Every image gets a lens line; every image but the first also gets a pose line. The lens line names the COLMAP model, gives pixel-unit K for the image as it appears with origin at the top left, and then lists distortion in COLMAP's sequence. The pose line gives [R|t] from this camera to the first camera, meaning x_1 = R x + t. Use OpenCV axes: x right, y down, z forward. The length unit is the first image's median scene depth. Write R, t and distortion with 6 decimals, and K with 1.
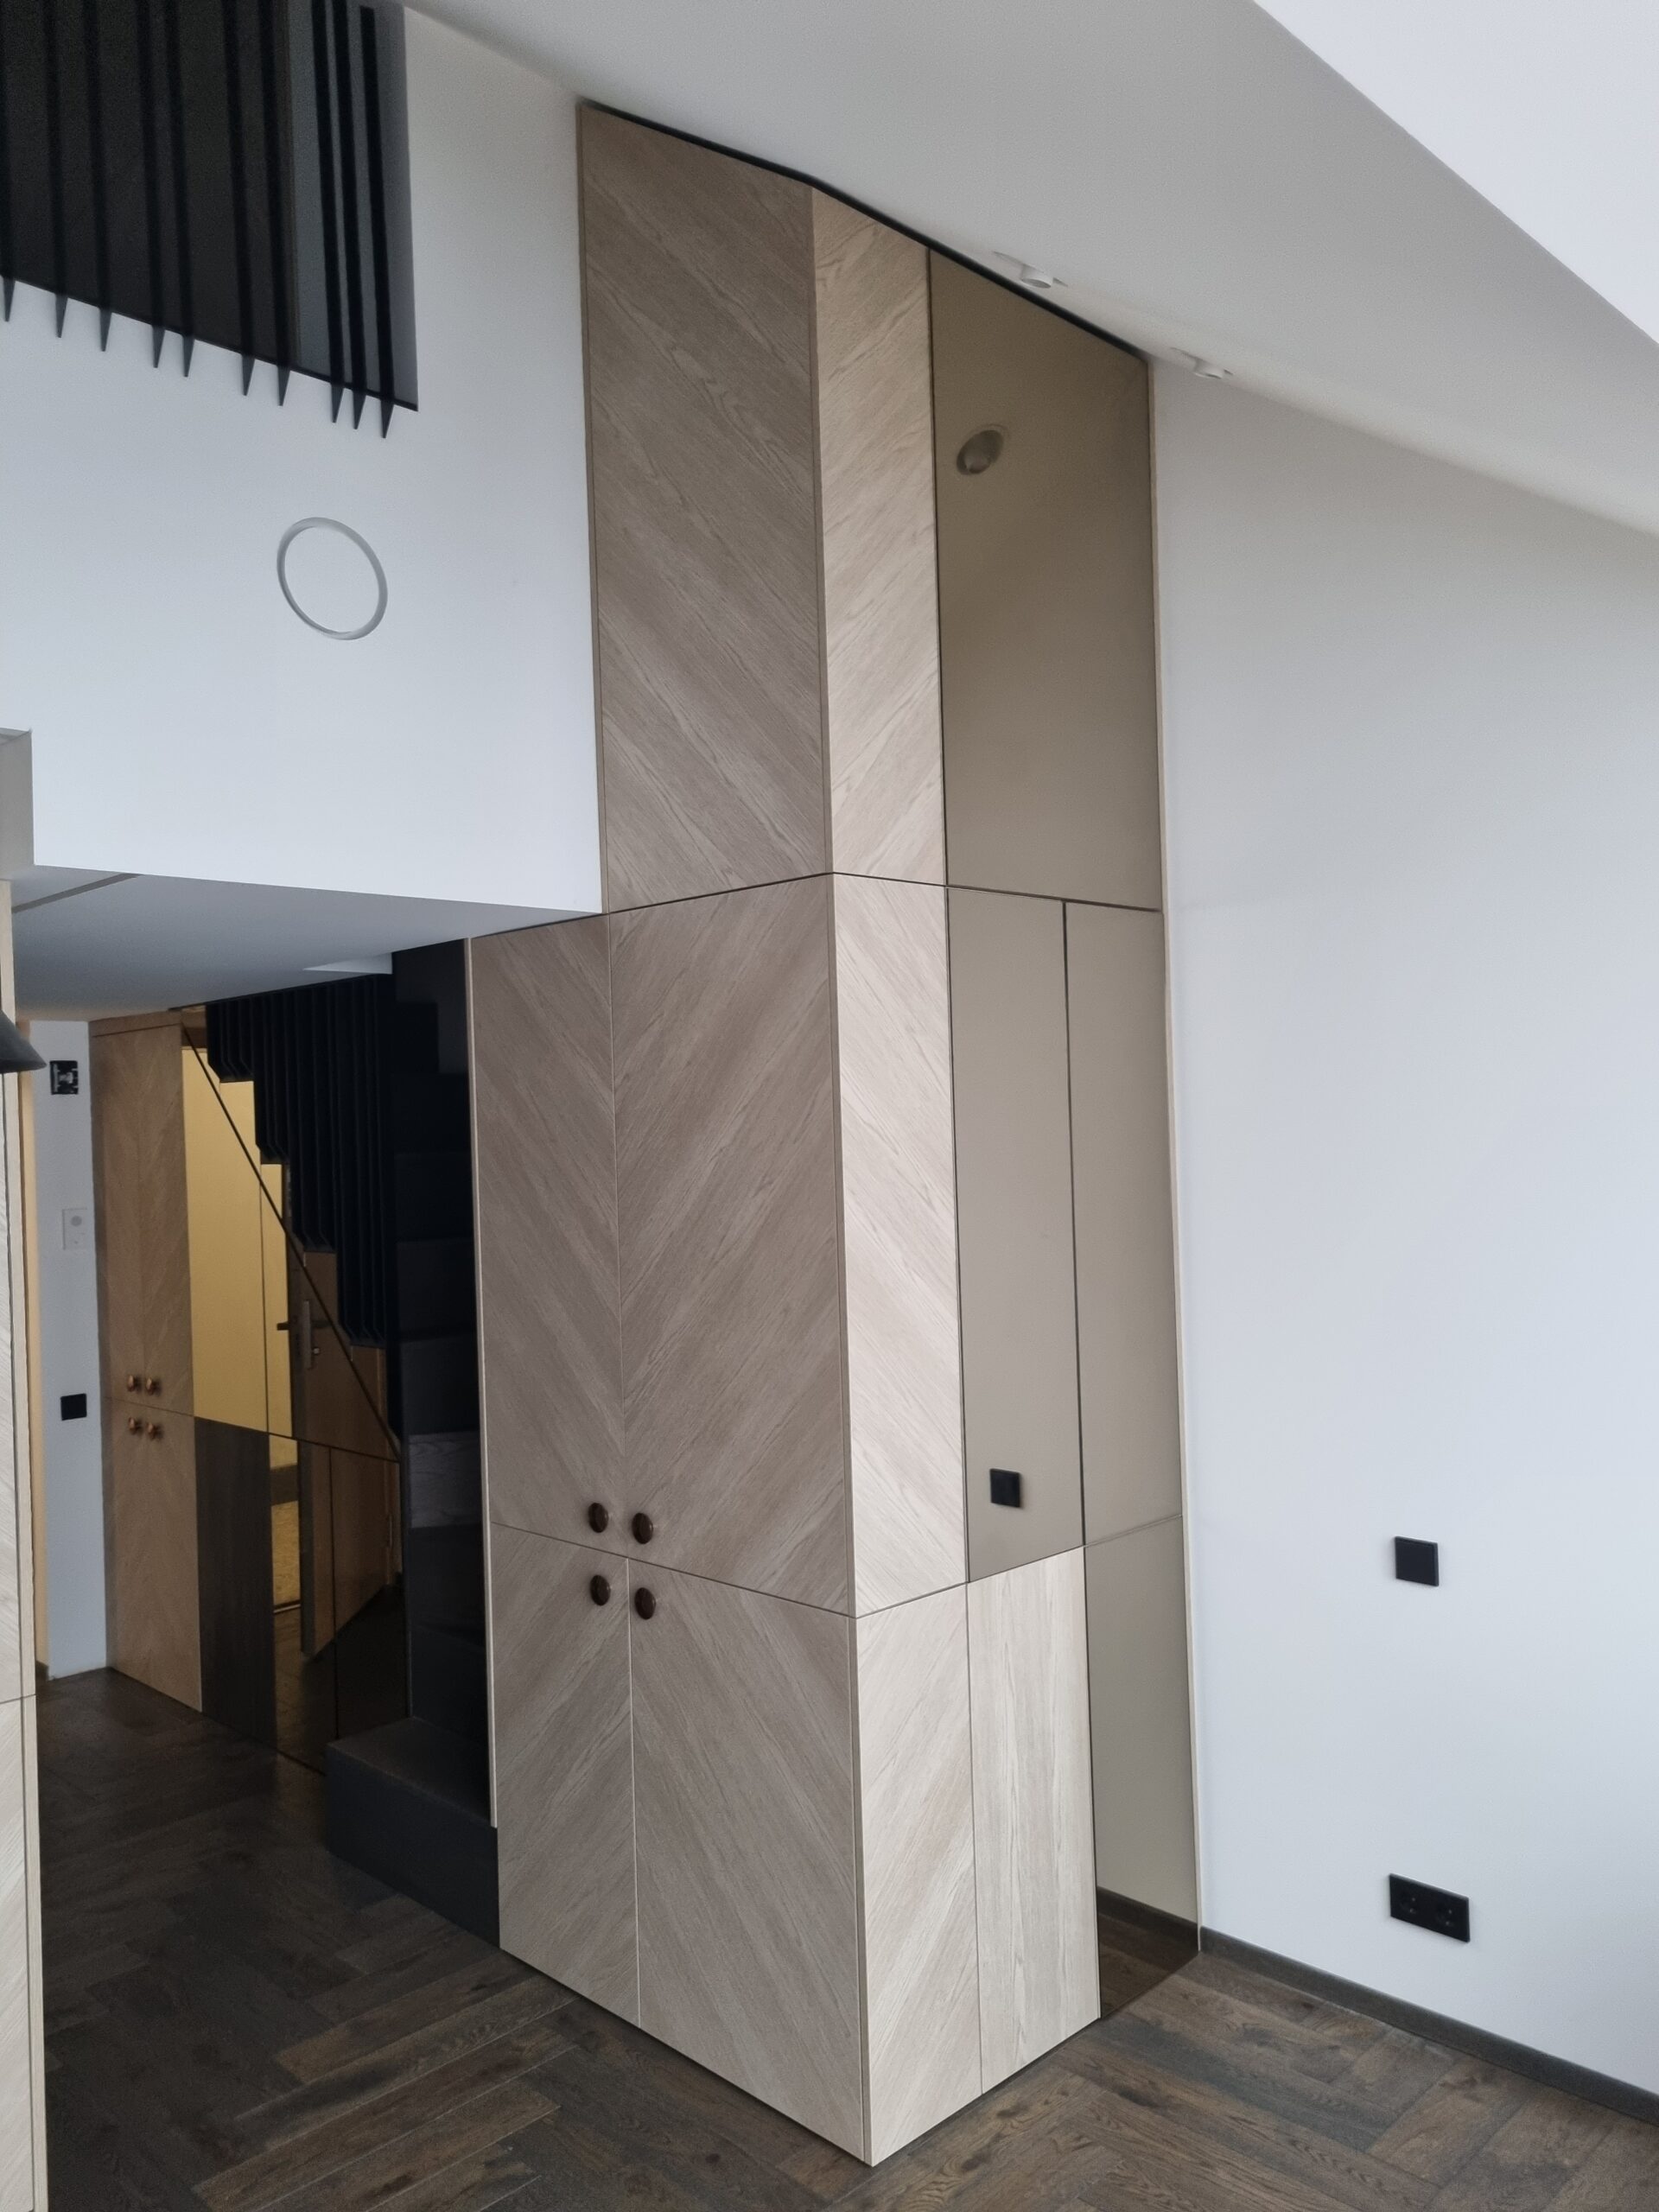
lens RADIAL K [[1666.5, 0, 833.0], [0, 1666.5, 1109.8], [0, 0, 1]] dist [0.033125, -0.003018]
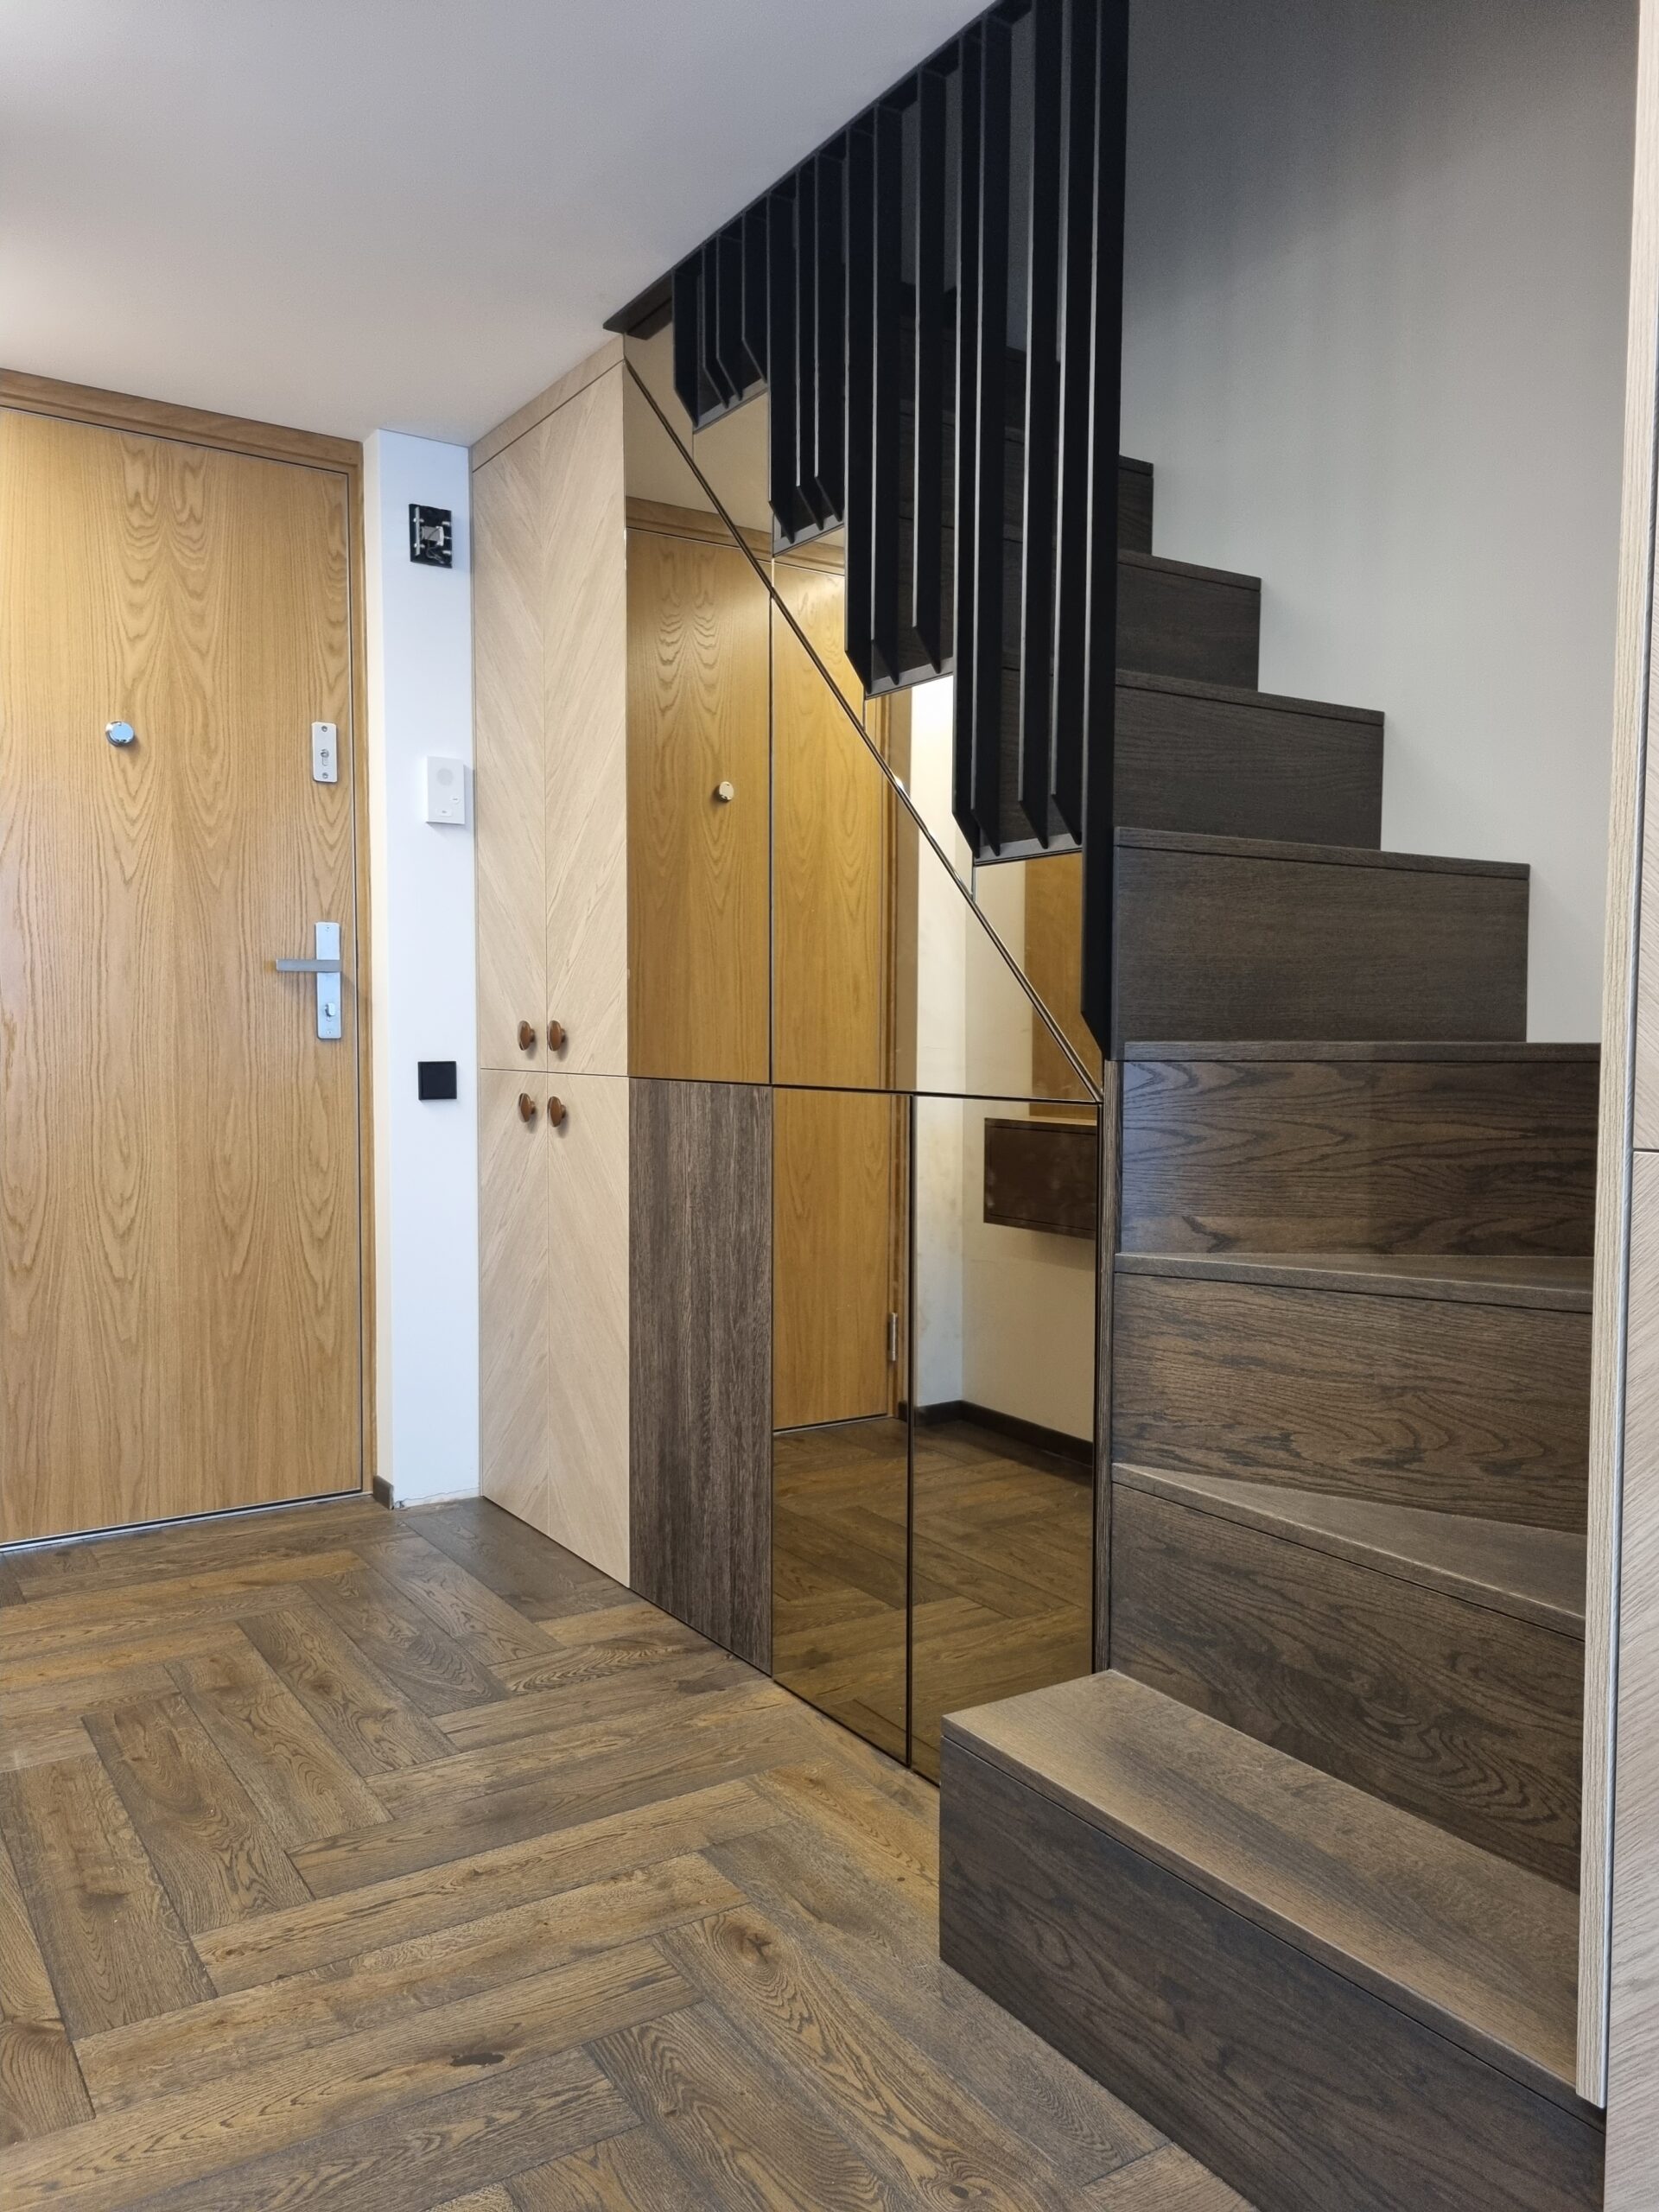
lens RADIAL K [[1666.5, 0, 834.9], [0, 1666.5, 1113.5], [0, 0, 1]] dist [0.033125, -0.003018]
pose [[0.978054, 0.047461, -0.202874, -0.193949], [-0.034714, 0.997220, 0.065938, 0.152363], [0.205439, -0.057449, 0.976982, 0.453010]]
